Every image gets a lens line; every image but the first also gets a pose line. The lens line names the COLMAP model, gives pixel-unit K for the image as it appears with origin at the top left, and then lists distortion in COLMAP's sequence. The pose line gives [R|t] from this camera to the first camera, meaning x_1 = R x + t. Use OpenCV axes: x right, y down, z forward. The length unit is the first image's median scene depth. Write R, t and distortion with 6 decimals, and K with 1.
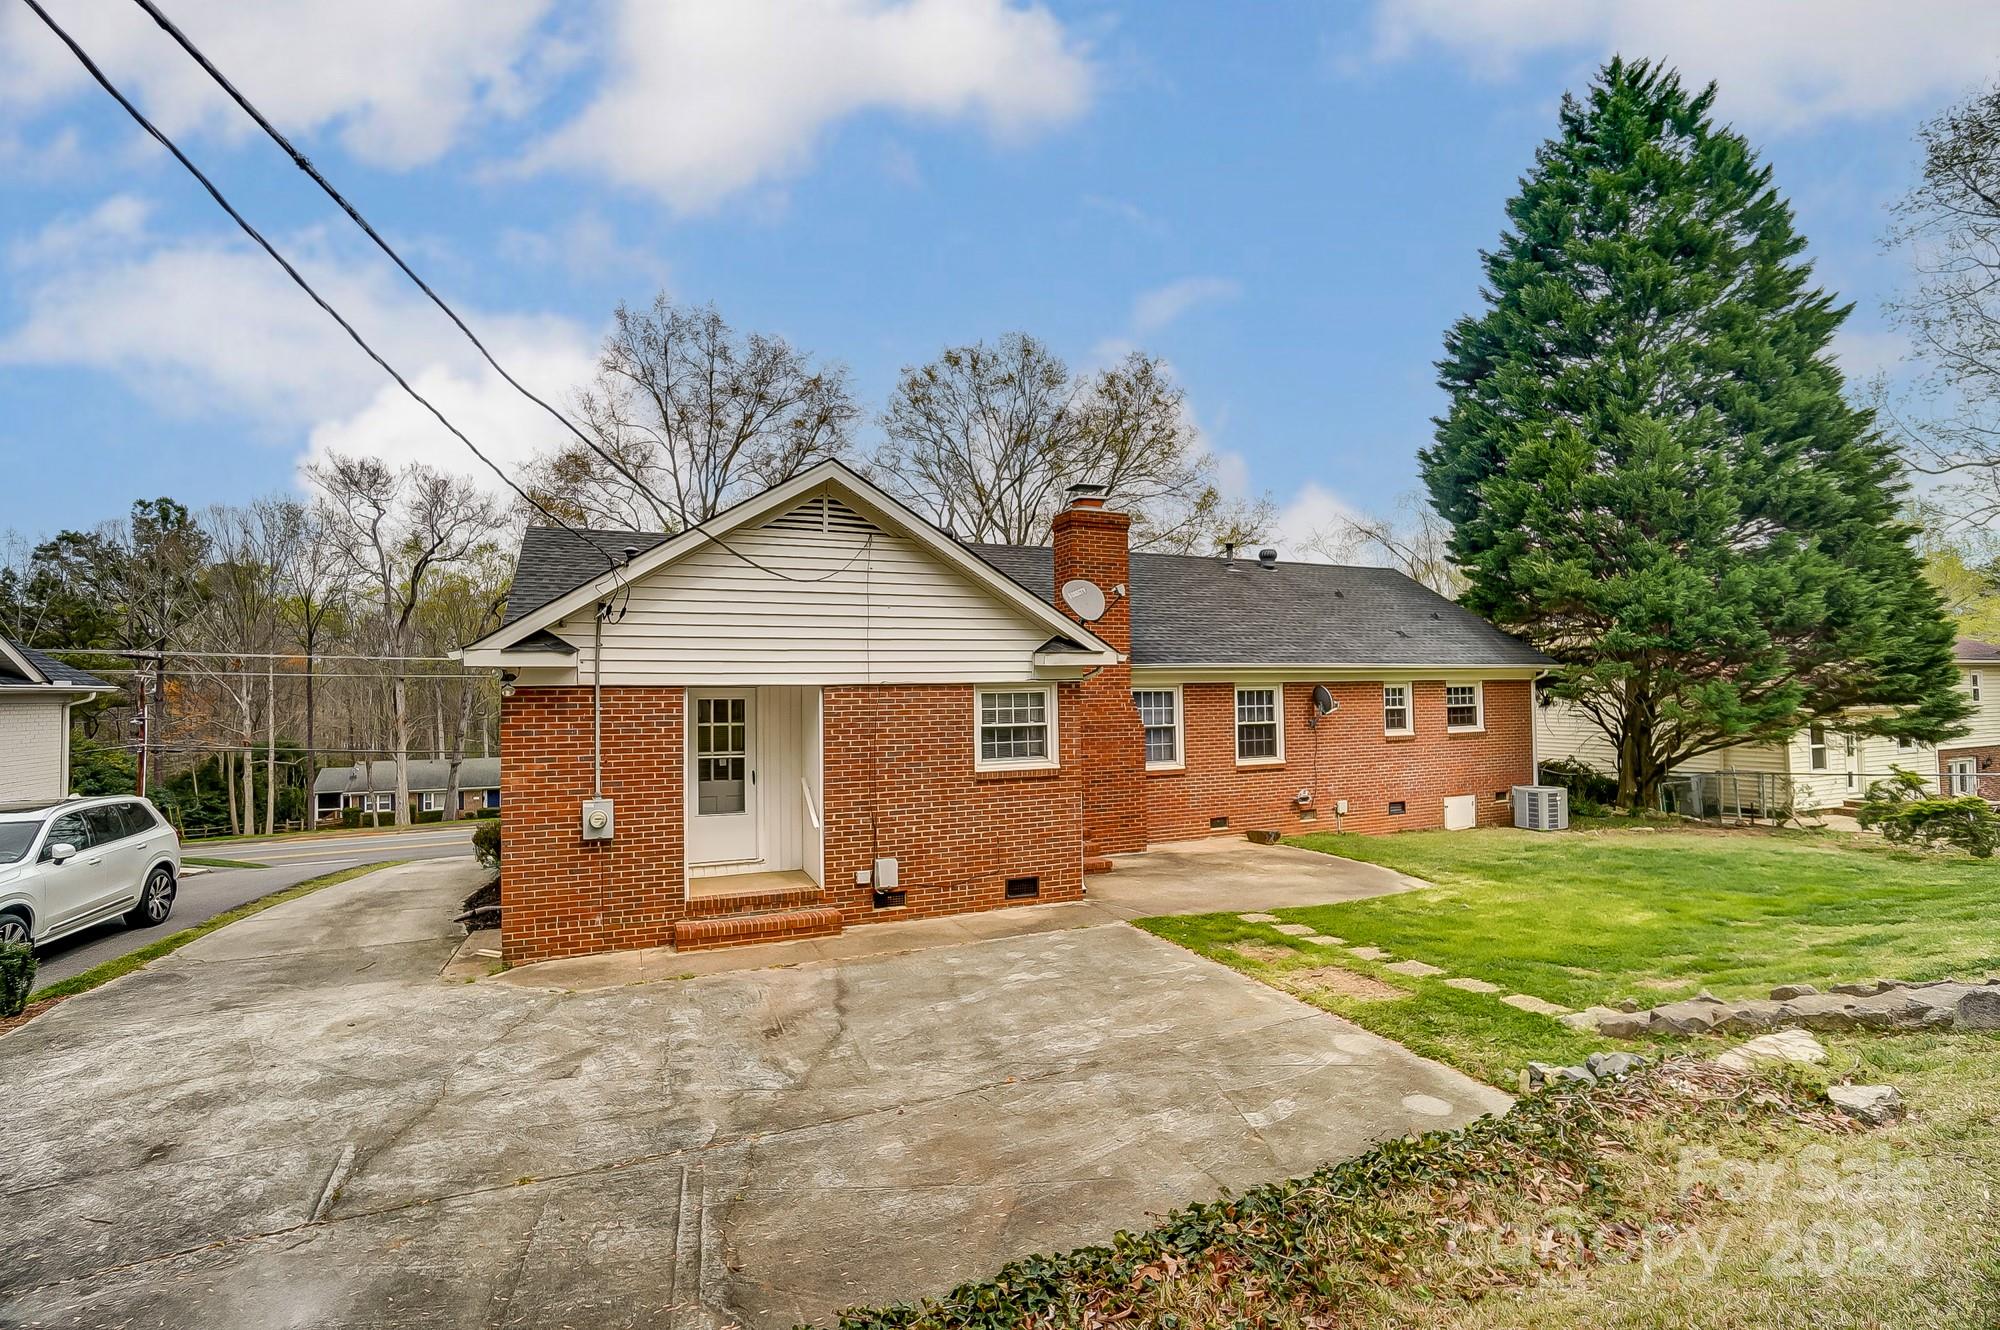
lens RADIAL K [[888.2, 0, 986.4], [0, 888.2, 662.6], [0, 0, 1]] dist [-0.071795, 0.028155]
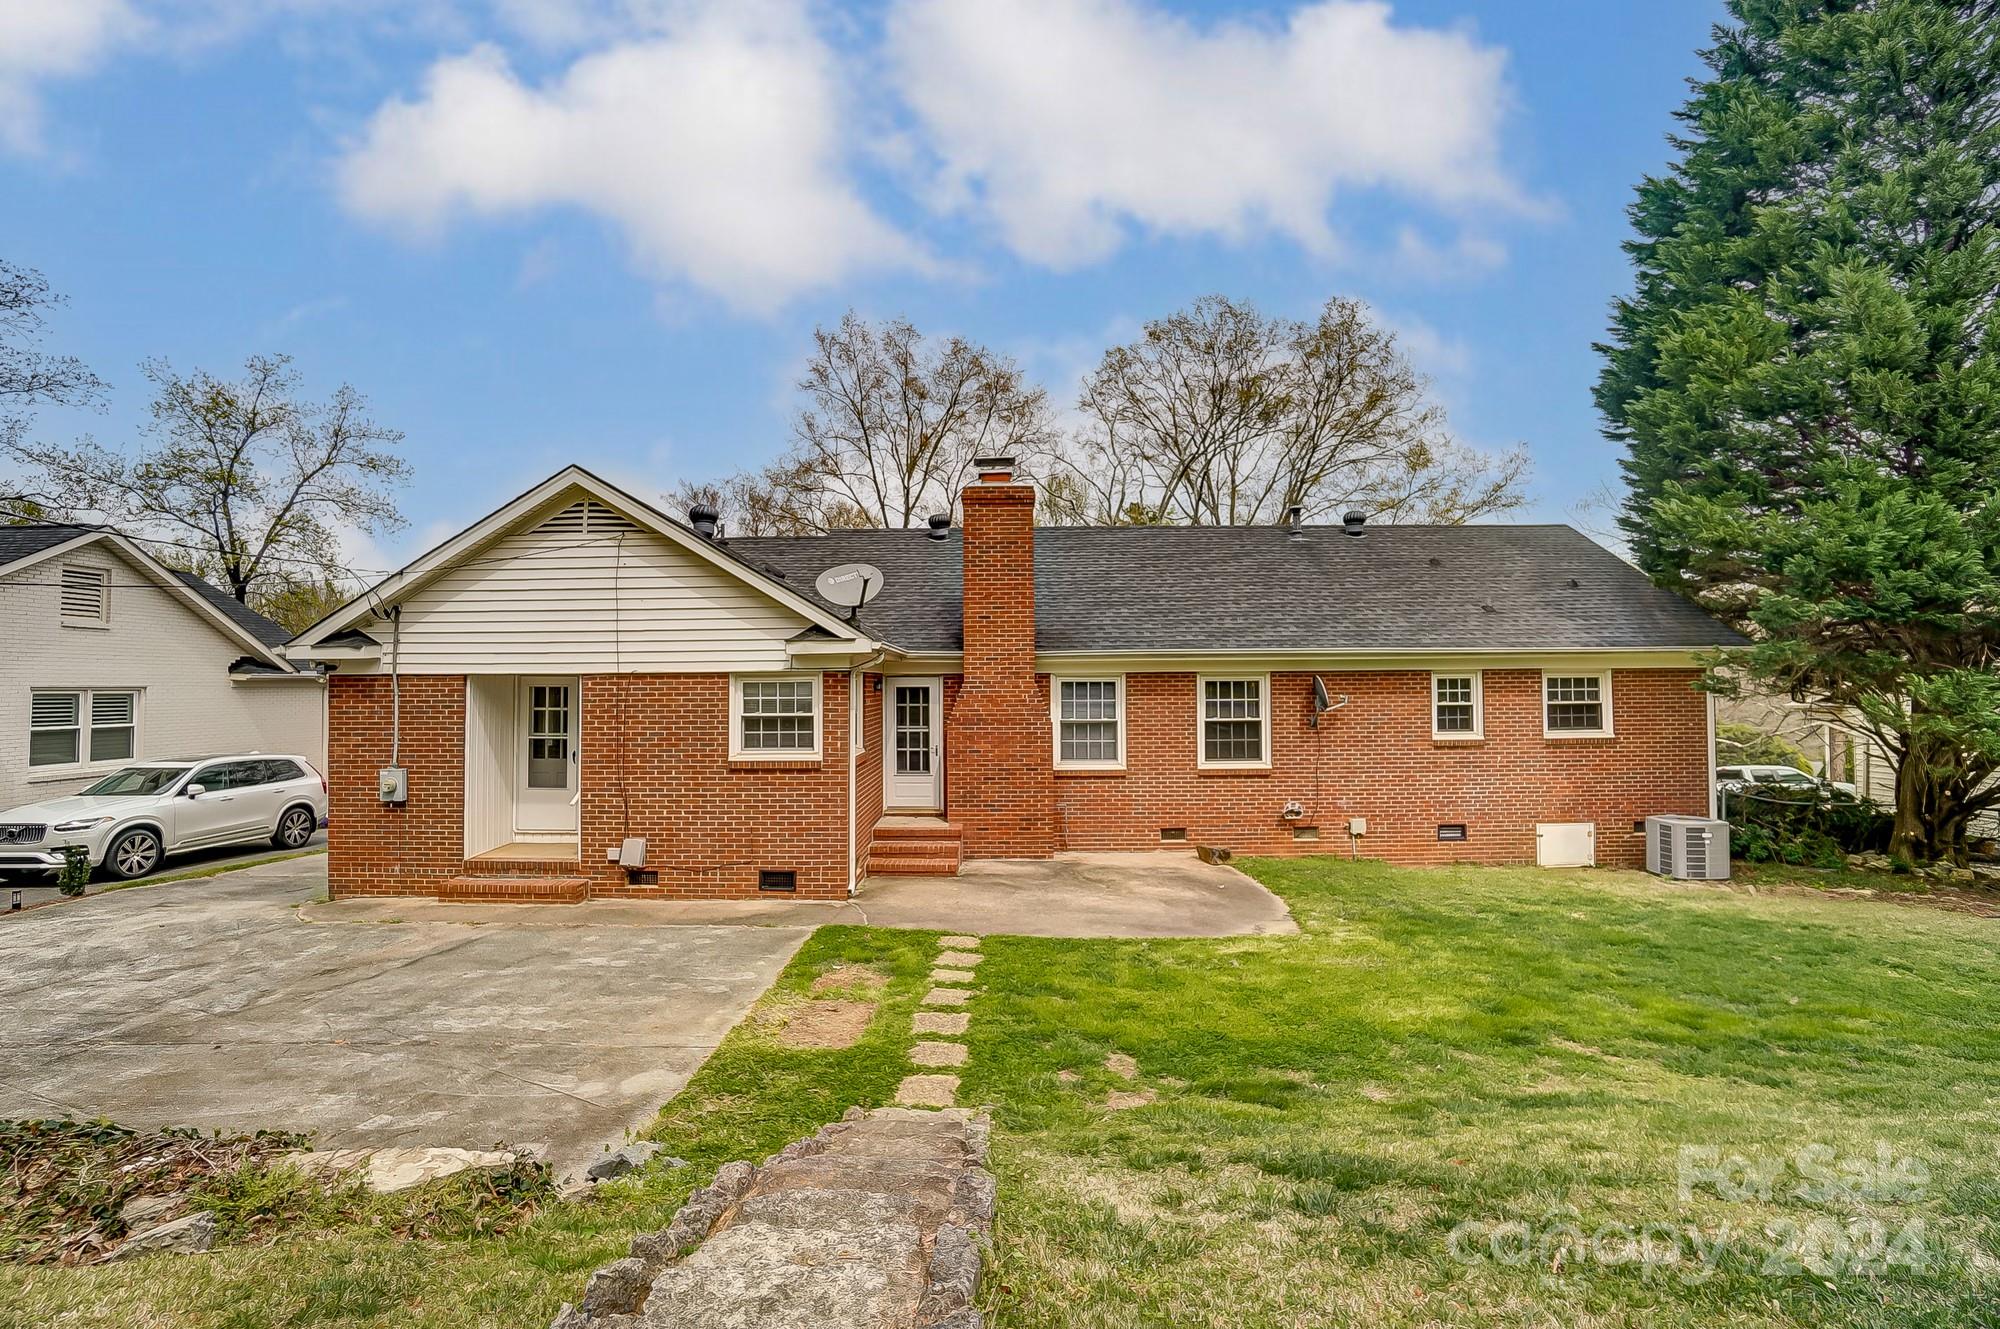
lens RADIAL K [[888.2, 0, 986.4], [0, 888.2, 662.1], [0, 0, 1]] dist [-0.071795, 0.028155]
pose [[0.916740, -0.004475, -0.399460, 0.586624], [0.009170, 0.999909, 0.009844, 0.003908], [0.399380, -0.012688, 0.916698, 0.179365]]
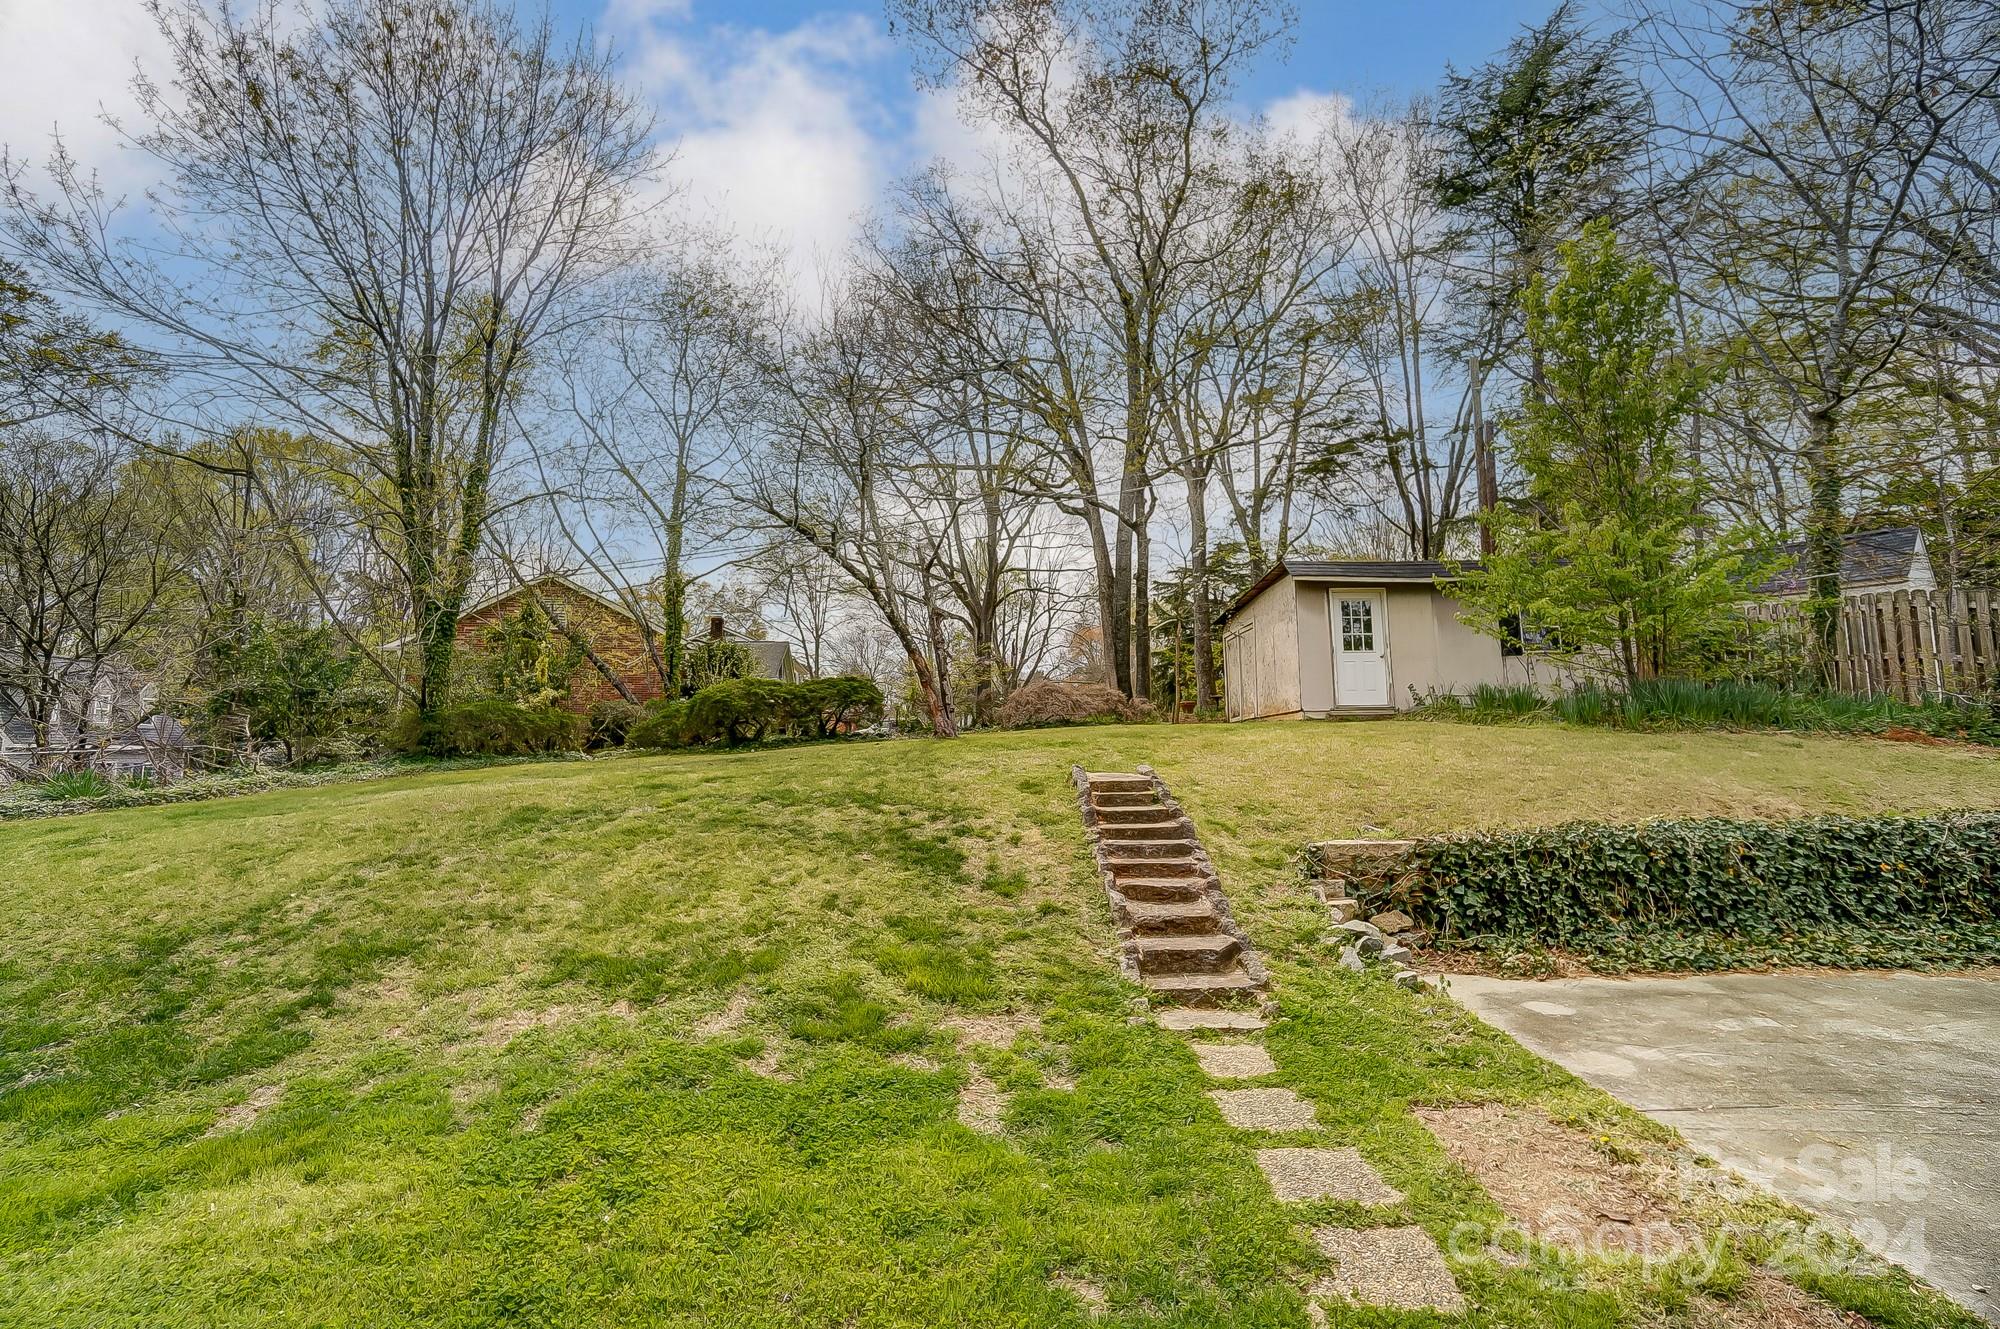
lens RADIAL K [[888.2, 0, 986.4], [0, 888.2, 662.1], [0, 0, 1]] dist [-0.071795, 0.028155]
pose [[-0.924443, 0.063677, 0.375965, 0.319802], [0.009901, 0.989634, -0.143268, 0.120515], [-0.381191, -0.128721, -0.915491, 0.983815]]
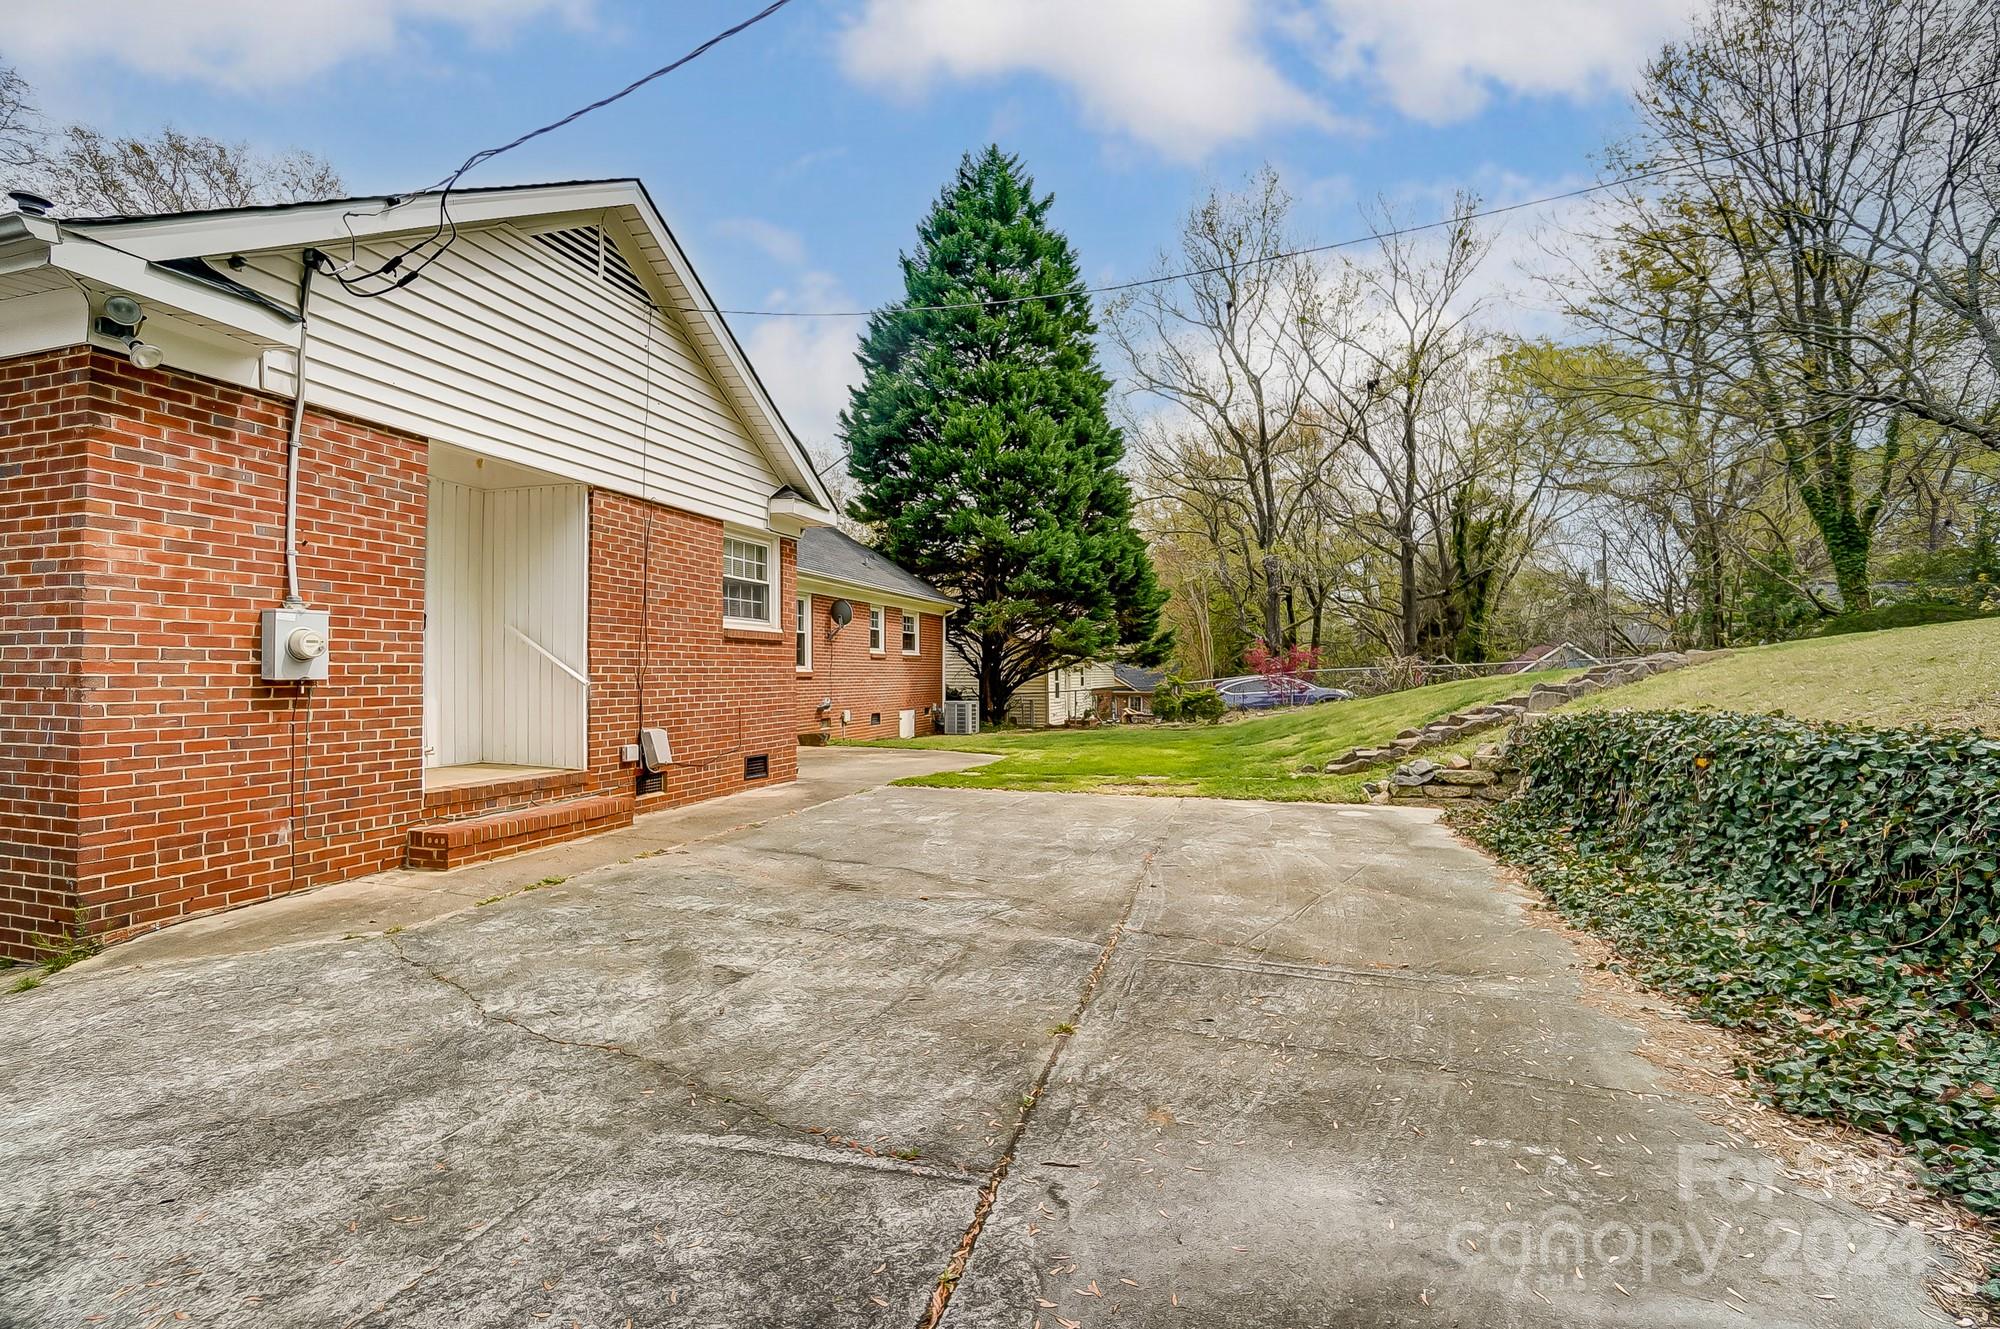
lens RADIAL K [[883.4, 0, 991.4], [0, 883.4, 656.5], [0, 0, 1]] dist [-0.072474, 0.025108]
pose [[0.644600, 0.026230, 0.764070, -0.426664], [-0.033107, 0.999431, -0.006380, 0.131606], [-0.763803, -0.021184, 0.645102, 0.248455]]
